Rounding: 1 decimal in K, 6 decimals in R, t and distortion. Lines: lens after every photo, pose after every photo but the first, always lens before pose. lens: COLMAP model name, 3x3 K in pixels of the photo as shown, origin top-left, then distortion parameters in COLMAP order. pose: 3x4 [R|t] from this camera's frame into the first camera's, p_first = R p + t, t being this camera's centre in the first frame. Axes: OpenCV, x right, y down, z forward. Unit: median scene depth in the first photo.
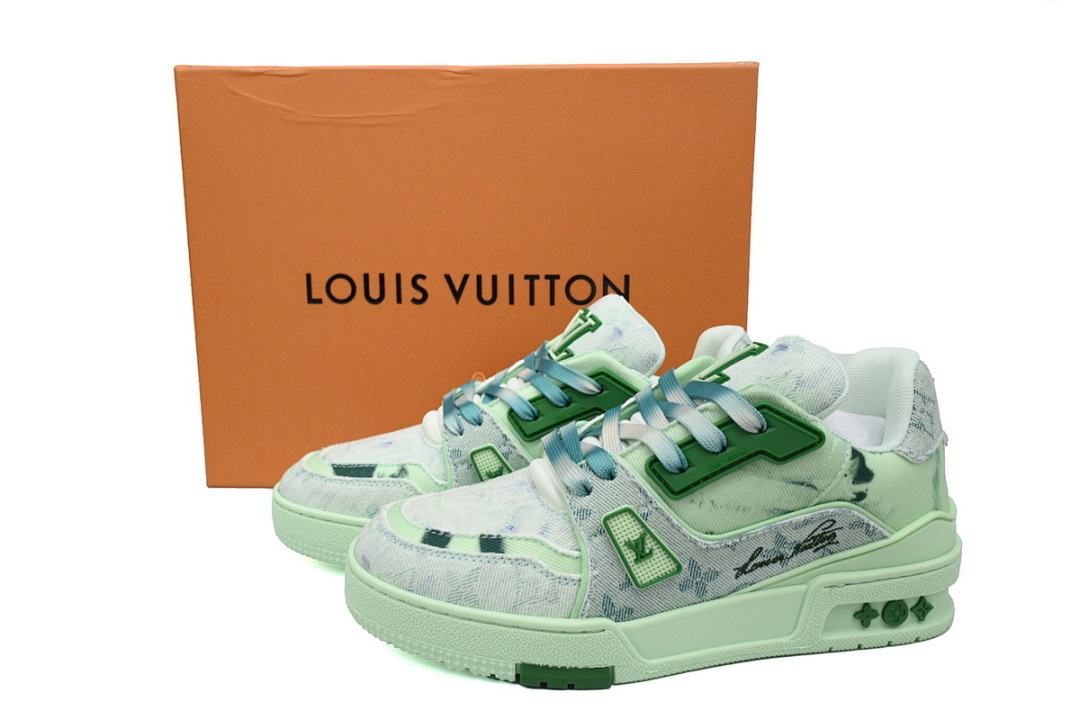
lens RADIAL K [[864.9, 0, 540.0], [0, 864.9, 360.0], [0, 0, 1]] dist [-0.004243, -0.003649]
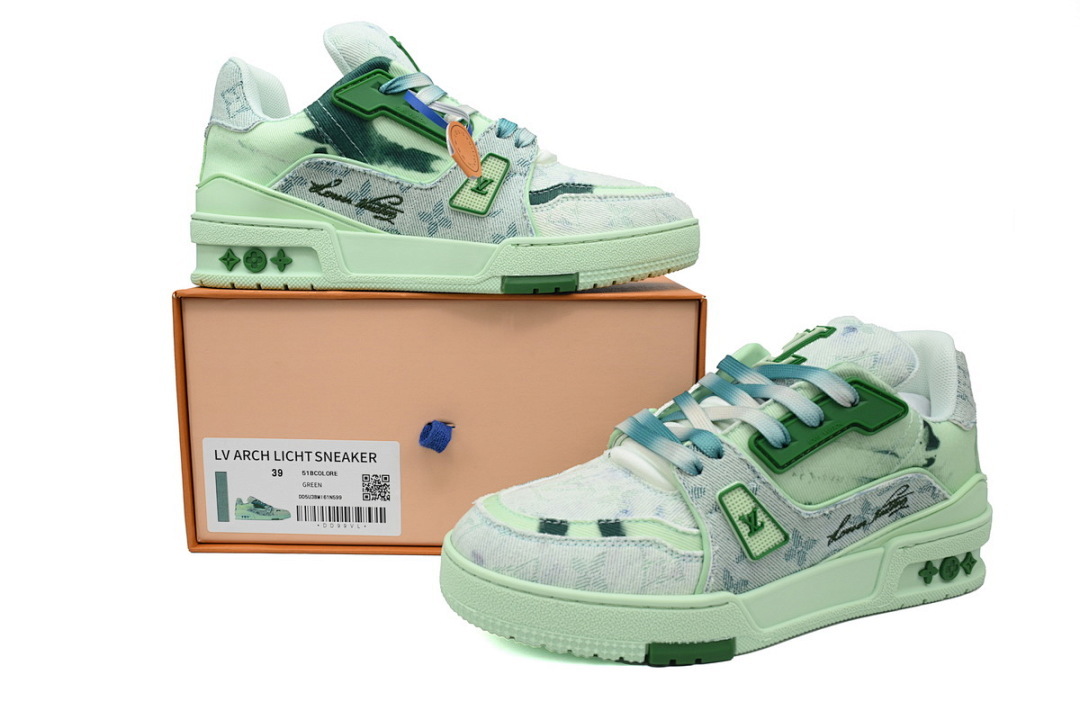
lens RADIAL K [[864.9, 0, 540.0], [0, 864.9, 360.0], [0, 0, 1]] dist [-0.004243, -0.003649]
pose [[0.977755, -0.028178, 0.207847, -0.341945], [0.033403, 0.999207, -0.021671, 0.036107], [-0.207071, 0.028132, 0.977921, 0.026437]]
